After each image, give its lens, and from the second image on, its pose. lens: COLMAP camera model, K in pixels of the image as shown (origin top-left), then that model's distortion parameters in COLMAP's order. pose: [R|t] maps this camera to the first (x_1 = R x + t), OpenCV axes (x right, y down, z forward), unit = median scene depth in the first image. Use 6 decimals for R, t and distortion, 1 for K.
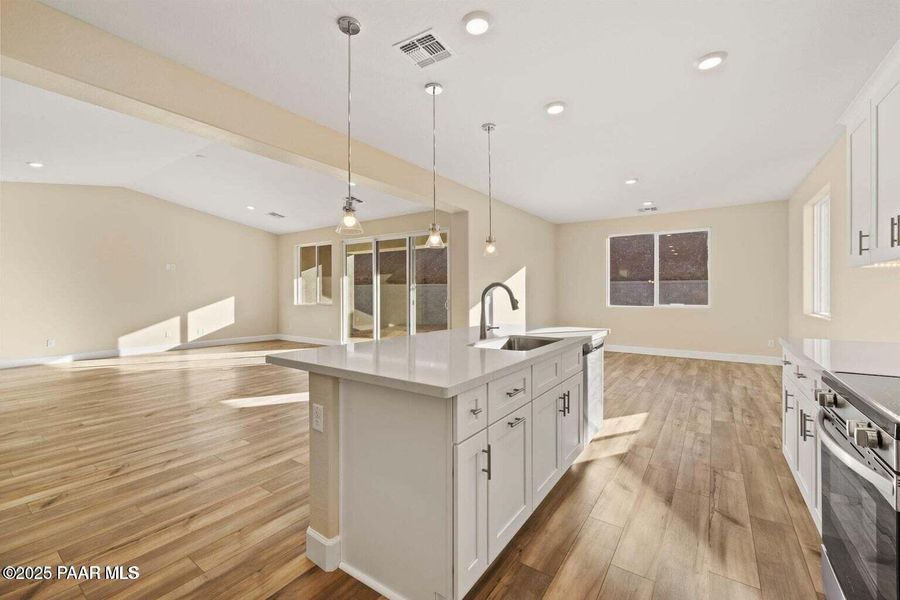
lens RADIAL K [[383.4, 0, 450.0], [0, 383.4, 300.0], [0, 0, 1]] dist [-0.000596, -0.000149]
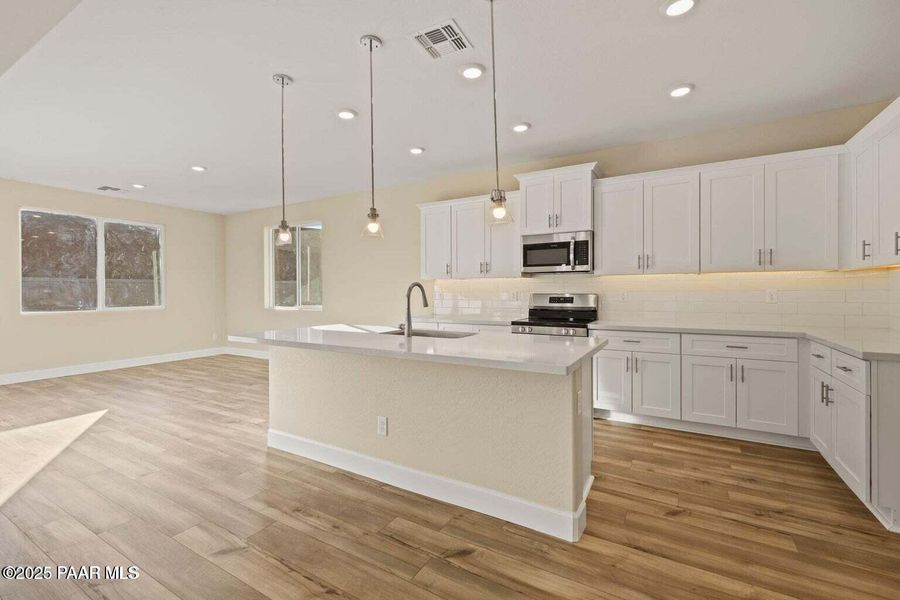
lens RADIAL K [[383.4, 0, 450.0], [0, 383.4, 300.0], [0, 0, 1]] dist [-0.000596, -0.000149]
pose [[-0.082044, -0.023323, 0.996356, -0.338569], [0.024293, 0.999382, 0.025394, -0.007409], [-0.996333, 0.026288, -0.081427, 0.348337]]
